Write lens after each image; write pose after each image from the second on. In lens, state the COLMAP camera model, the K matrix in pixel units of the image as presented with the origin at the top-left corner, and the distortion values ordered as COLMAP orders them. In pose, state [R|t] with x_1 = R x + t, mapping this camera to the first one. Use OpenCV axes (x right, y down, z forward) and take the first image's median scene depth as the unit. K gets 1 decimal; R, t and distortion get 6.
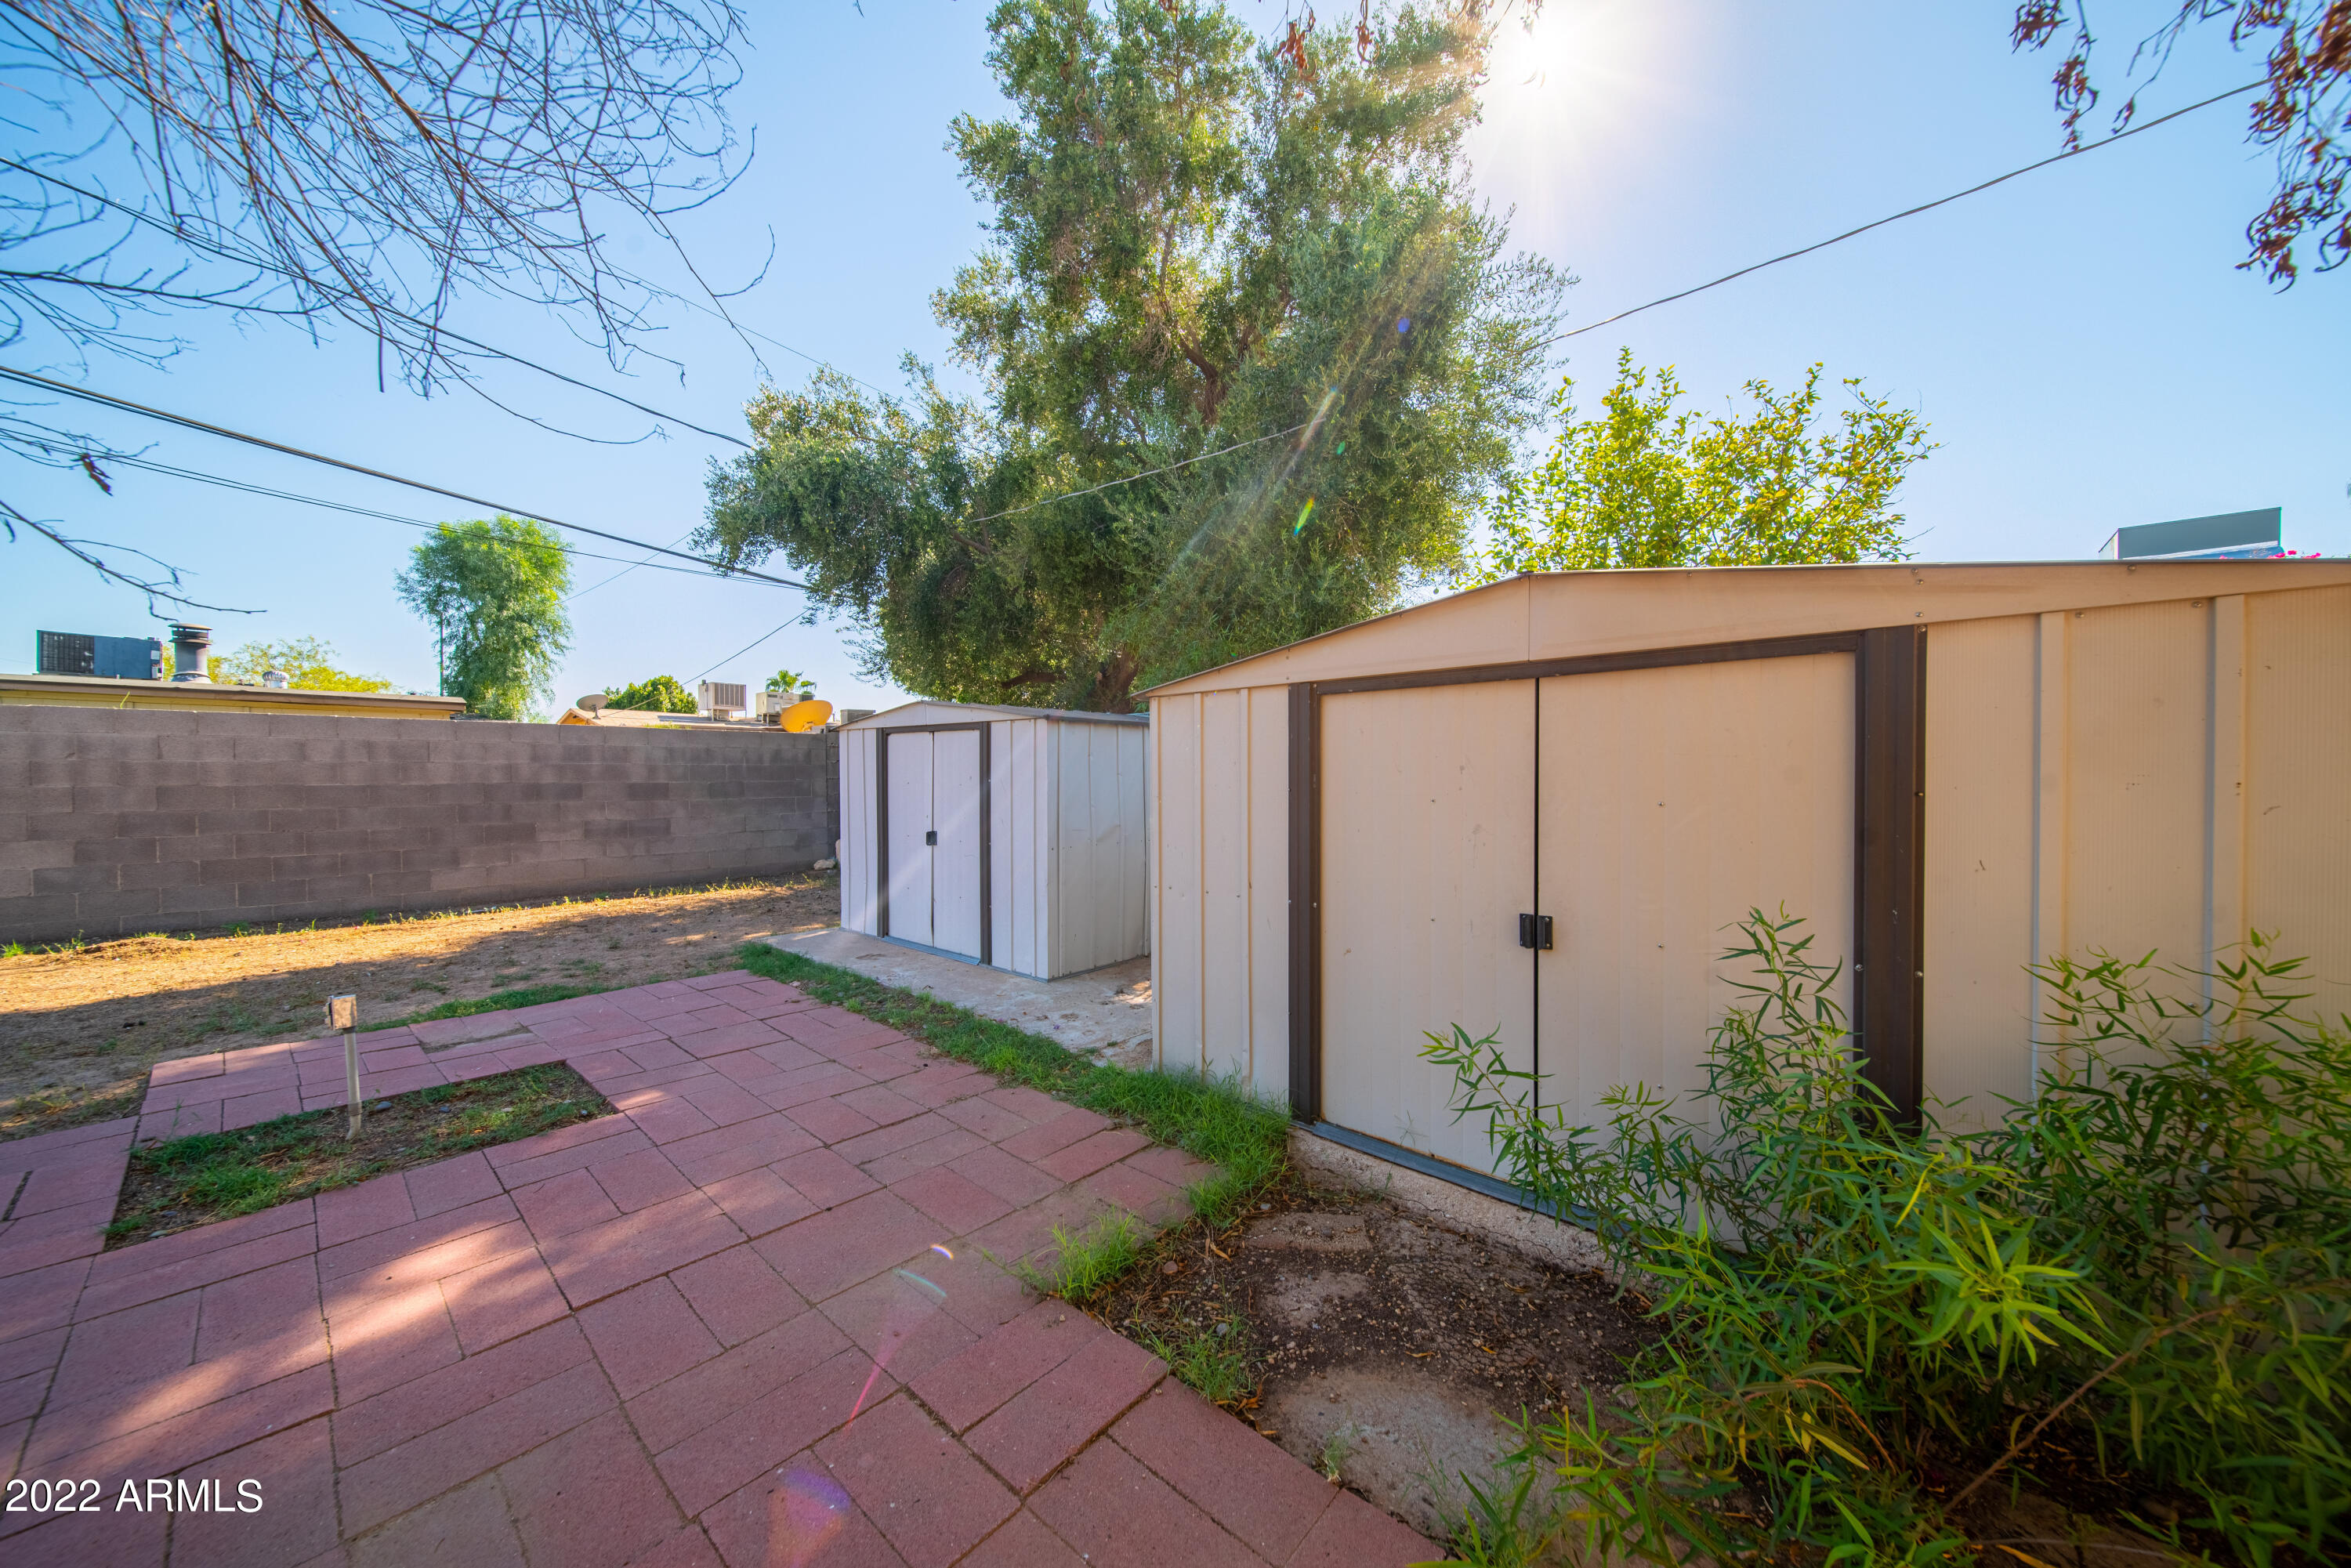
lens RADIAL K [[830.8, 0, 1176.0], [0, 830.8, 793.3], [0, 0, 1]] dist [0.000346, -0.001339]
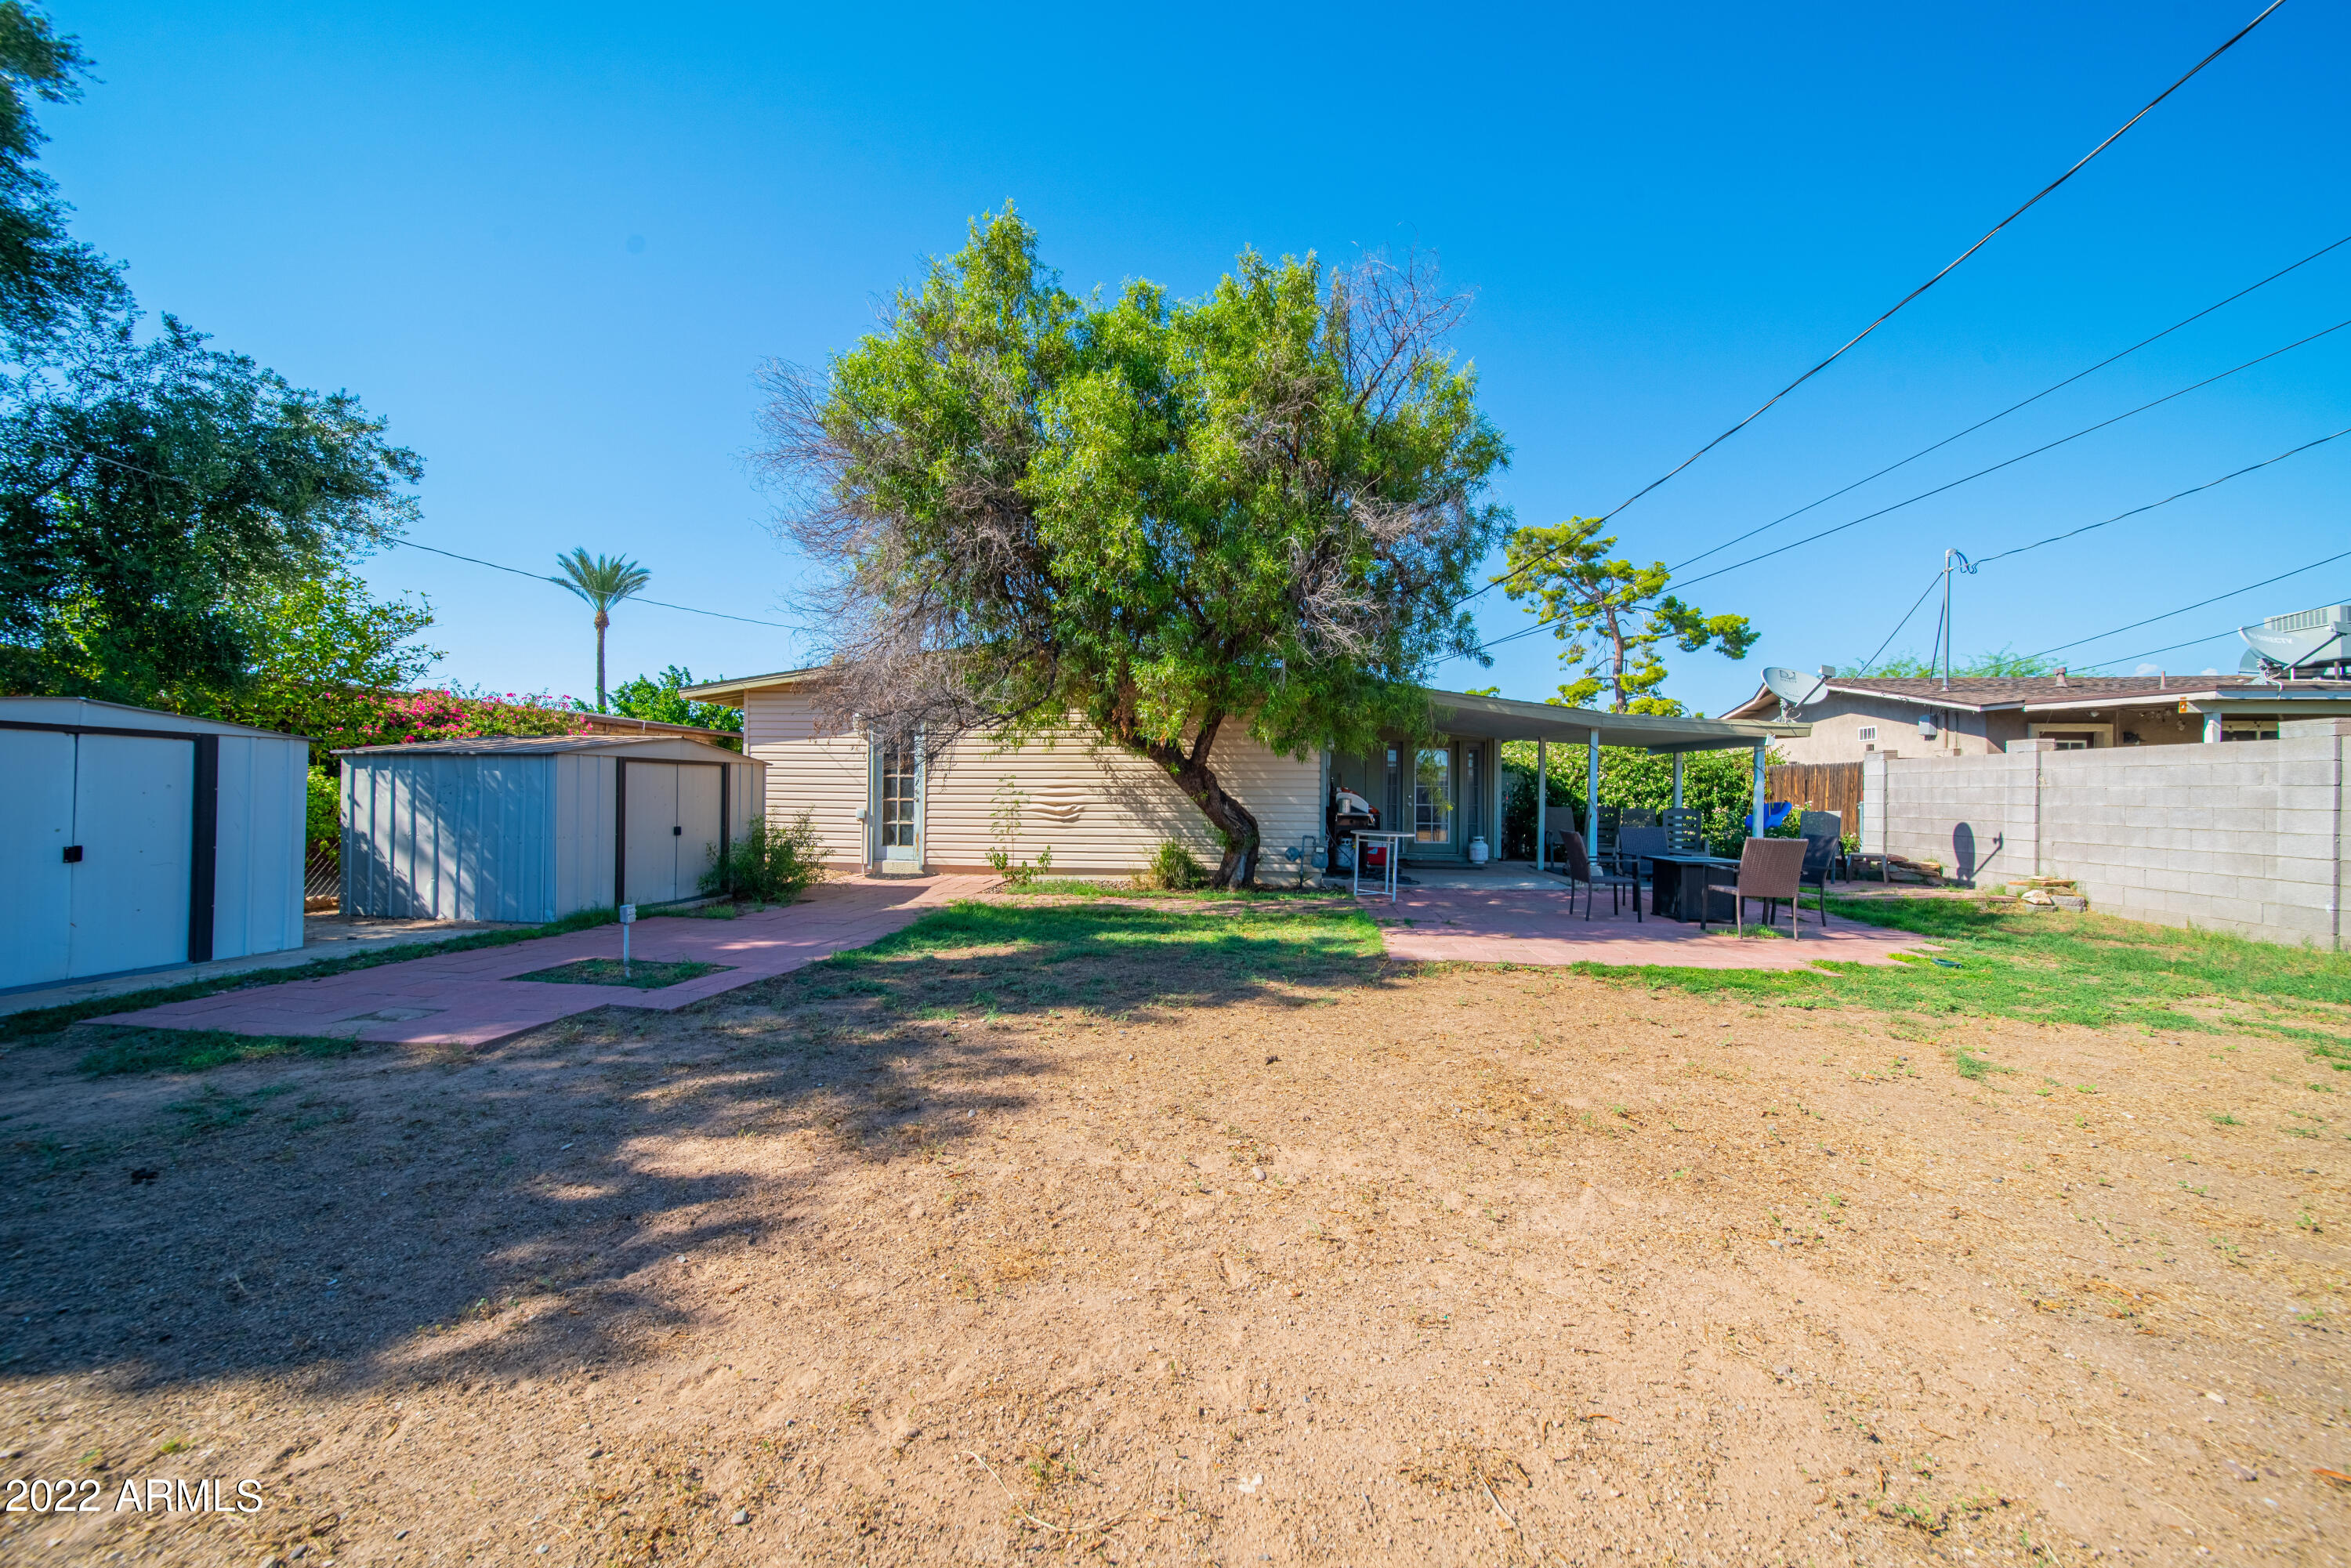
lens RADIAL K [[830.8, 0, 1187.1], [0, 830.8, 780.8], [0, 0, 1]] dist [0.000346, -0.001339]
pose [[-0.571219, 0.006306, 0.820773, -1.129501], [0.003197, 0.999980, -0.005457, -0.010339], [-0.820791, -0.000493, -0.571228, 0.359253]]
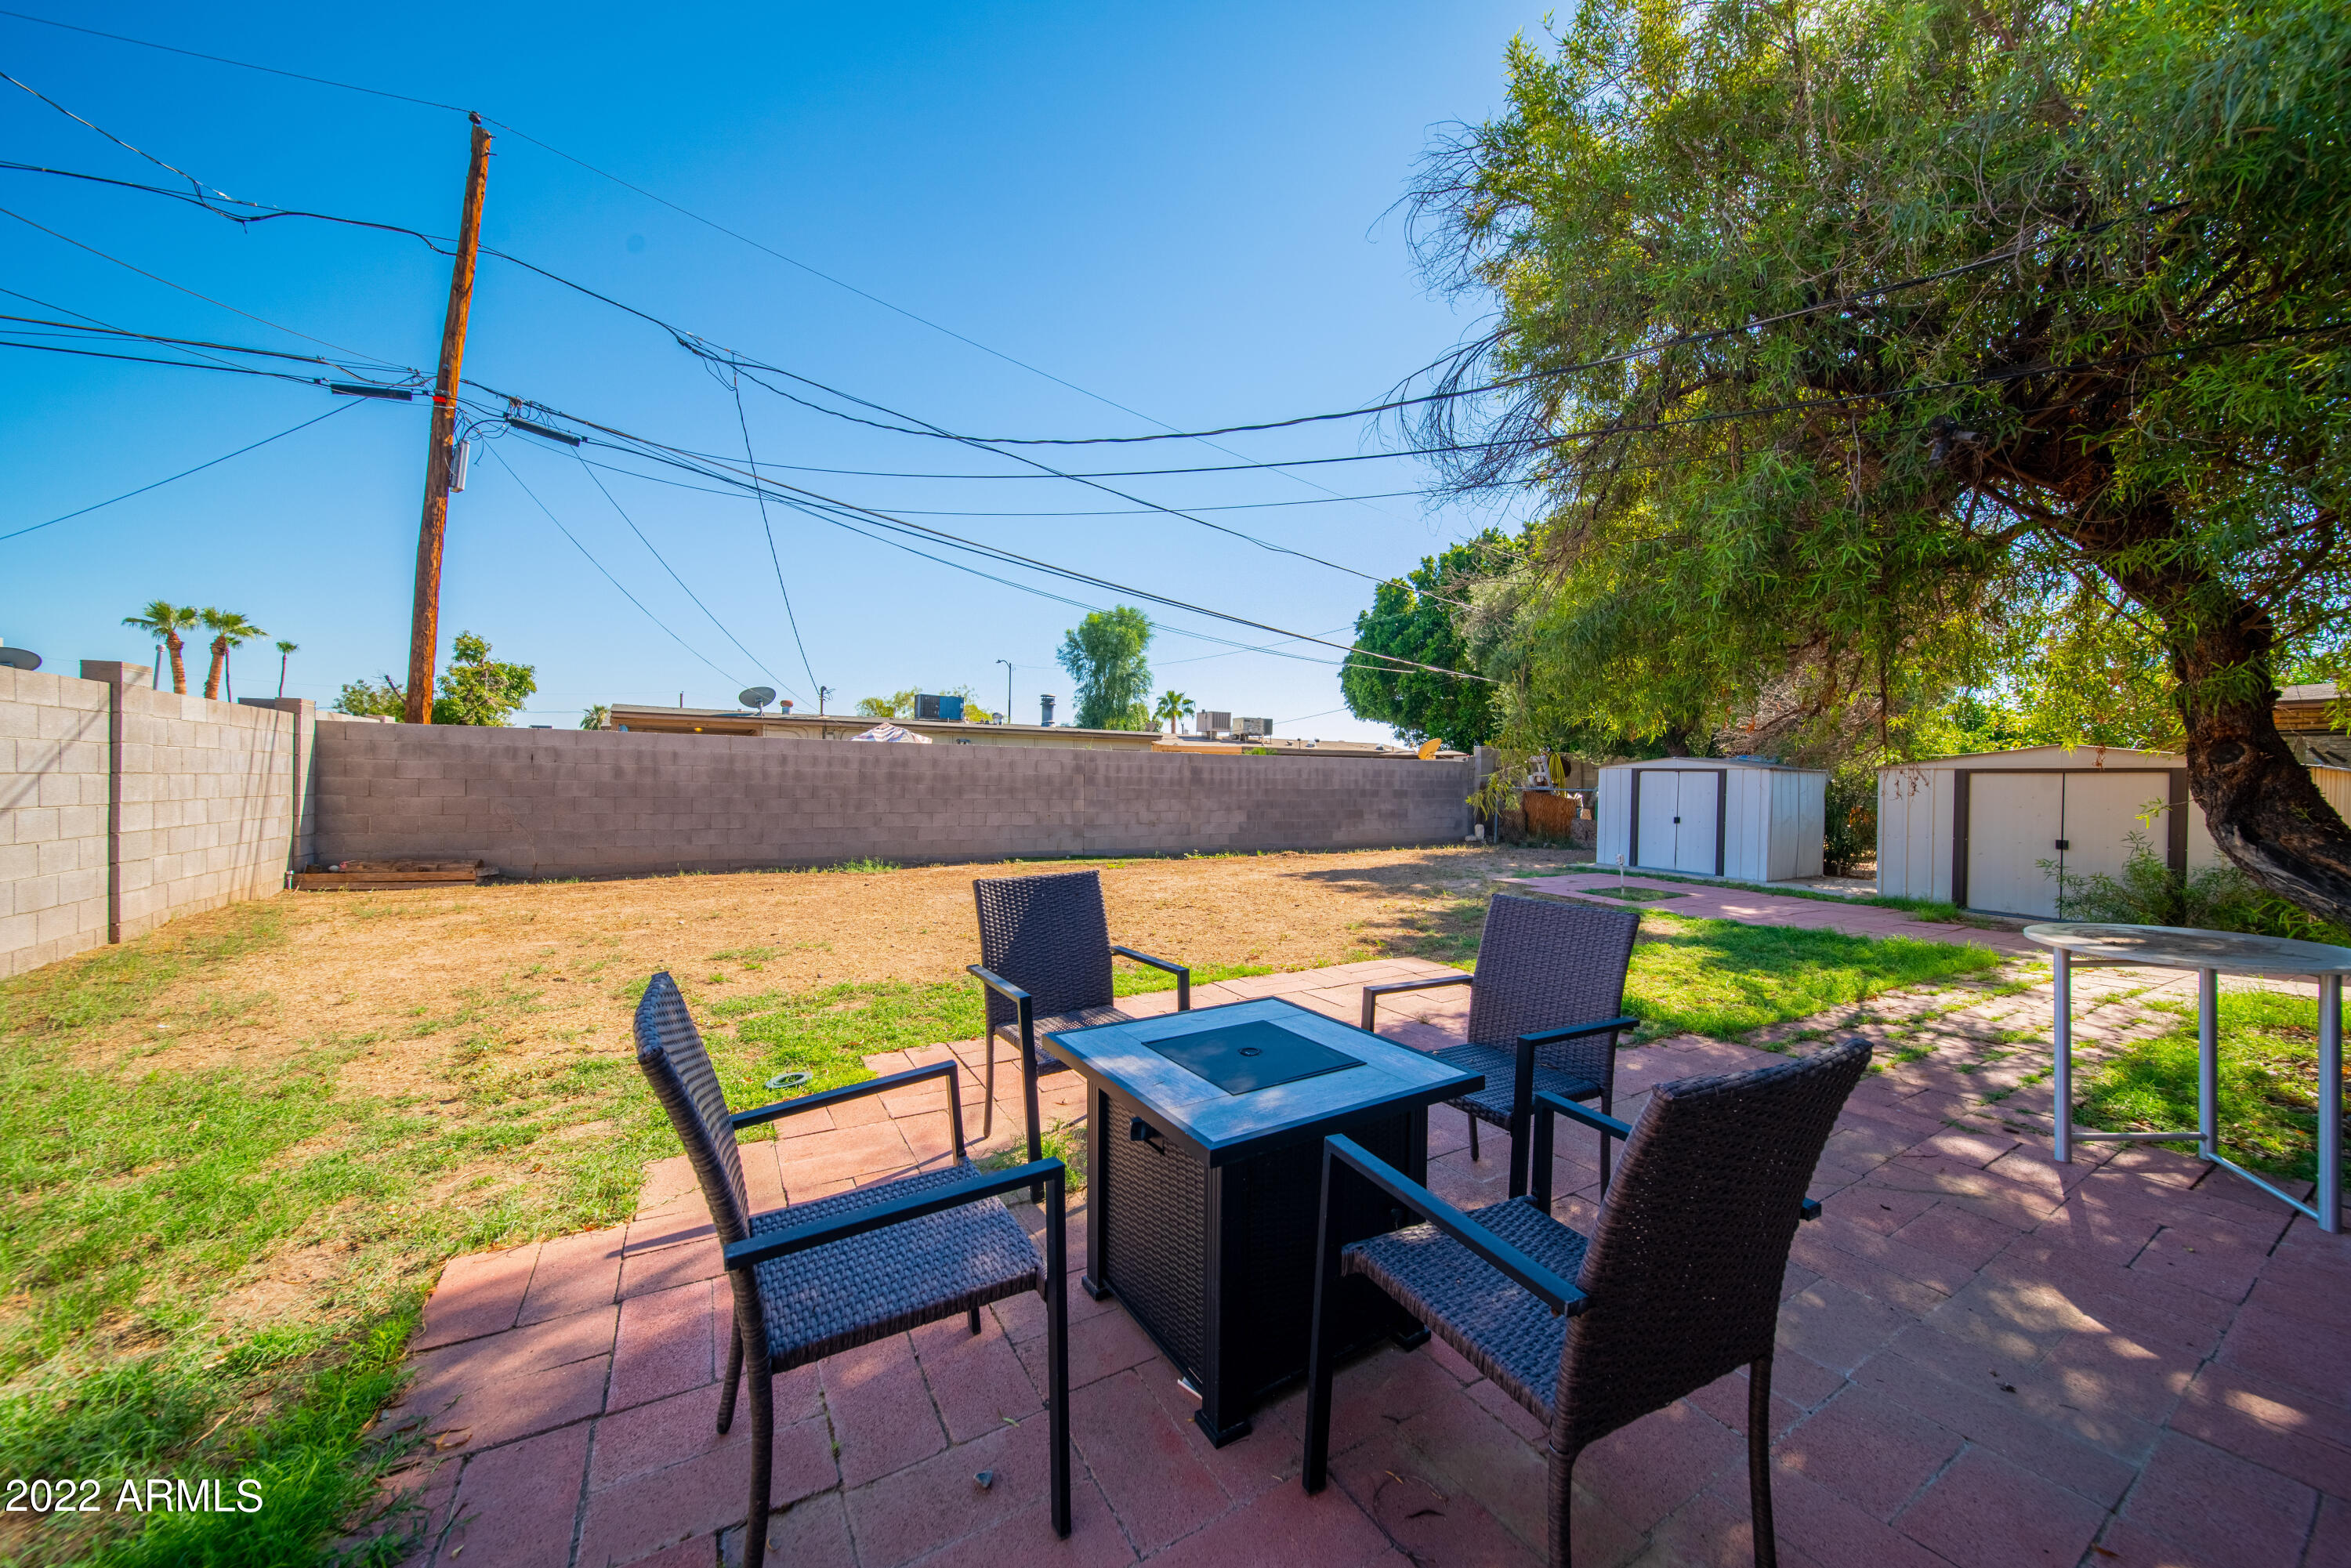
lens RADIAL K [[830.8, 0, 1173.9], [0, 830.8, 787.0], [0, 0, 1]] dist [0.000346, -0.001339]
pose [[0.945490, 0.018598, -0.325120, -0.561436], [-0.022460, 0.999715, -0.008132, 0.009465], [0.324876, 0.014991, 0.945638, -1.002435]]
